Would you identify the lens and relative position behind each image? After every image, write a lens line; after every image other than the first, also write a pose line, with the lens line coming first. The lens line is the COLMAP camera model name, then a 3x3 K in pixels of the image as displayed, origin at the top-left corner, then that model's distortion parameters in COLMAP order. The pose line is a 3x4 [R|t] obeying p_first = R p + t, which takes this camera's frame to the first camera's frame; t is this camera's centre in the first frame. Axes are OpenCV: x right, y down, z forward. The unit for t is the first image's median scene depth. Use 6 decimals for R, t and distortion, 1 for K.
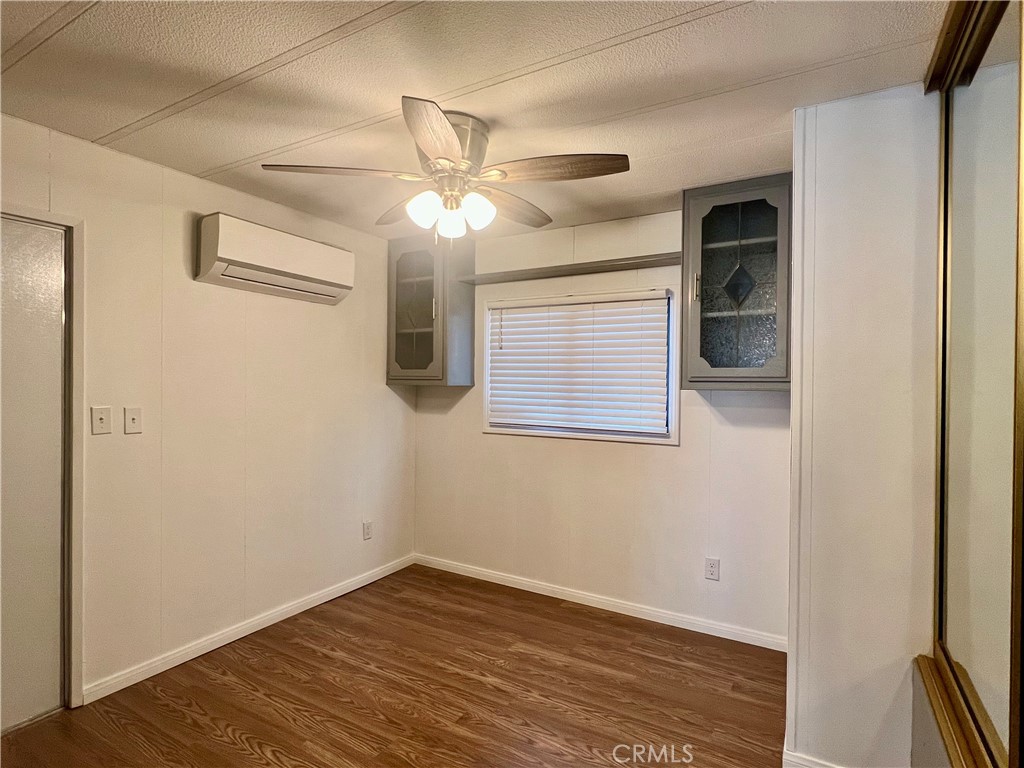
lens RADIAL K [[535.0, 0, 510.7], [0, 535.0, 387.3], [0, 0, 1]] dist [-0.005139, 0.000079]
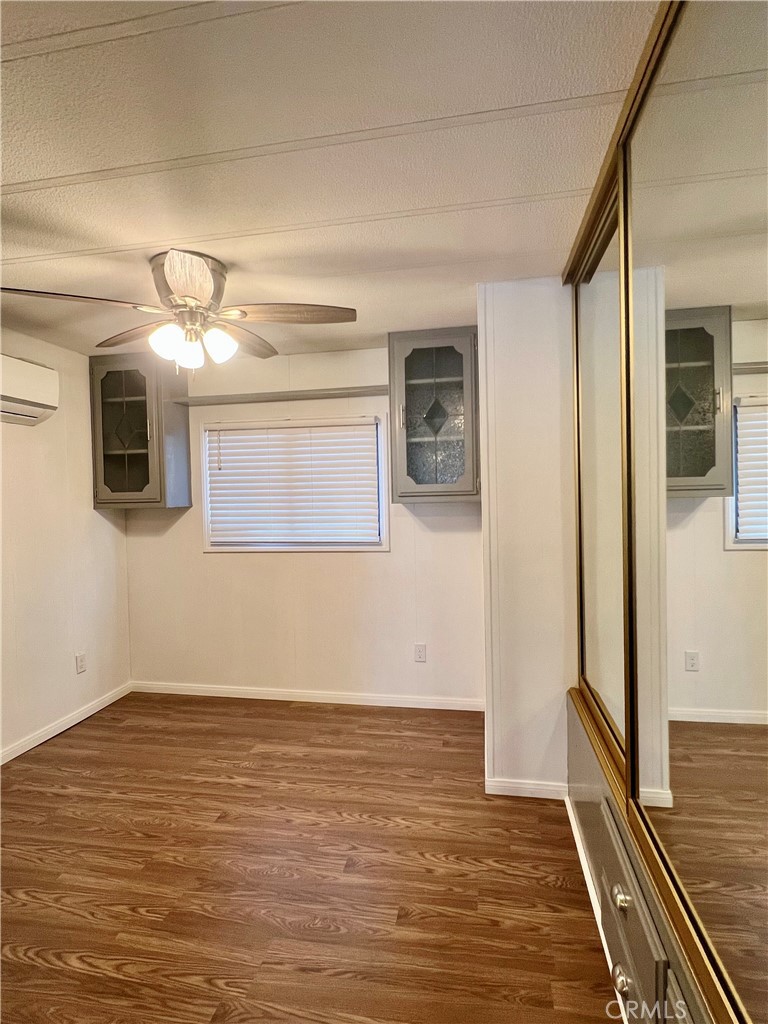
lens RADIAL K [[535.0, 0, 384.8], [0, 535.0, 508.9], [0, 0, 1]] dist [-0.005139, 0.000079]
pose [[0.938724, -0.040836, 0.342243, -0.100931], [0.035240, 0.999124, 0.022554, -0.011463], [-0.342865, -0.009112, 0.939341, -0.097900]]
